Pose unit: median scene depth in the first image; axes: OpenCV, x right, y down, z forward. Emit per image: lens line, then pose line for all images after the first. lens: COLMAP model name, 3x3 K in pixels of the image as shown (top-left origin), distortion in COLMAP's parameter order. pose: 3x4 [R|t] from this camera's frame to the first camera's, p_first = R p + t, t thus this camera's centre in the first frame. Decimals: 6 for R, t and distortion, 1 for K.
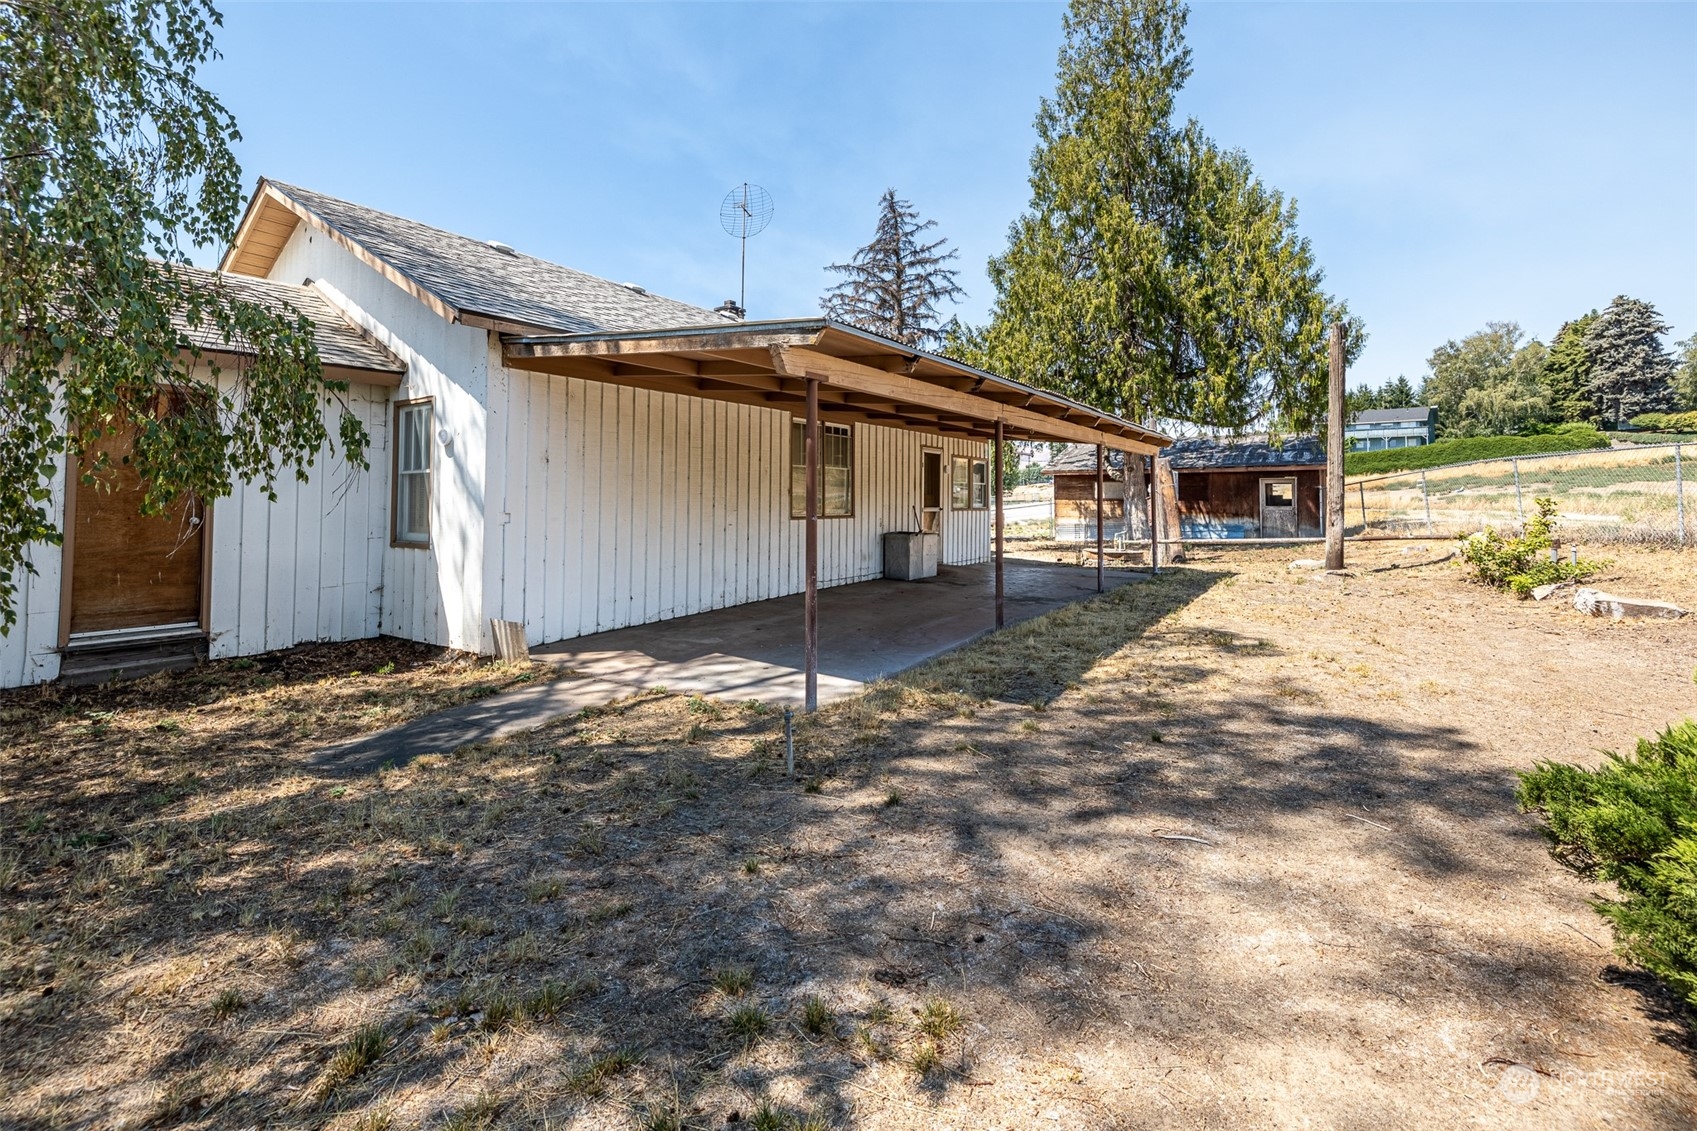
lens RADIAL K [[744.1, 0, 850.8], [0, 744.1, 473.3], [0, 0, 1]] dist [0.002456, 0.000028]
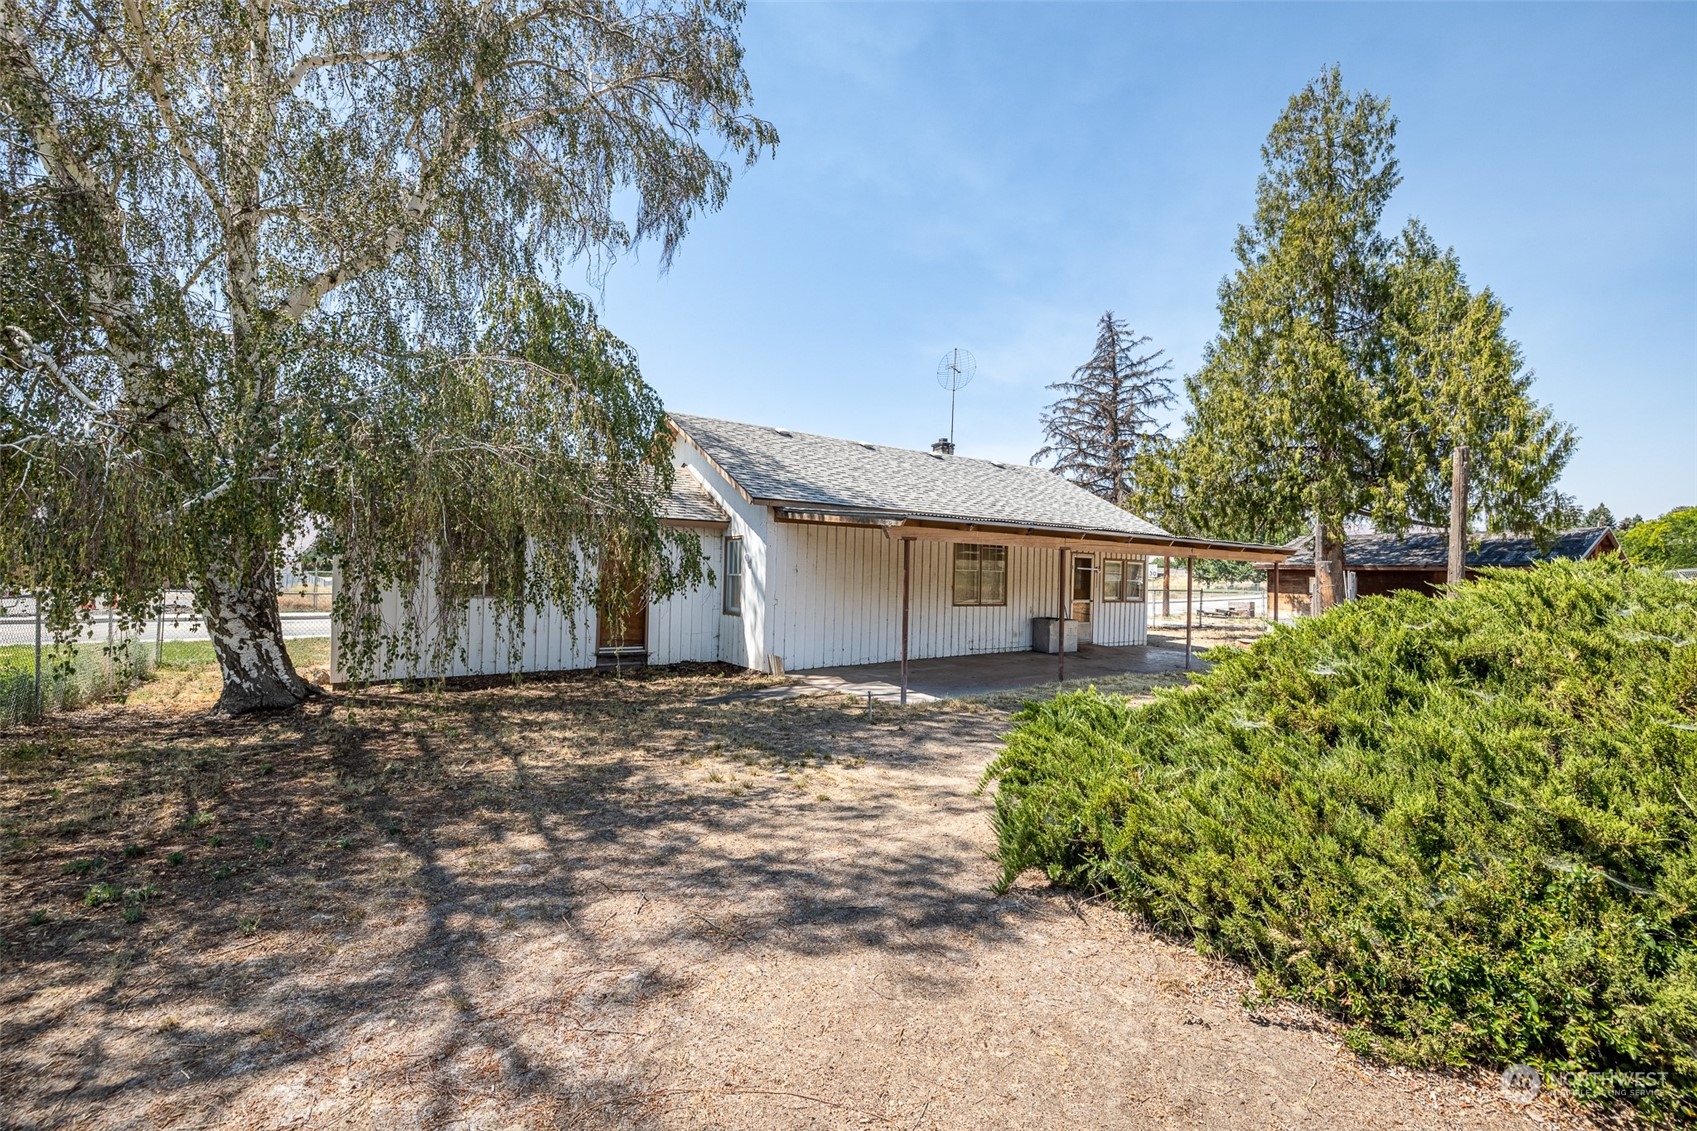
lens RADIAL K [[722.1, 0, 848.5], [0, 722.1, 565.5], [0, 0, 1]] dist [0.017284, -0.000010]
pose [[0.928171, 0.016697, -0.371780, 0.288603], [-0.008948, 0.999705, 0.022558, -0.055818], [0.372047, -0.017611, 0.928047, -0.468324]]
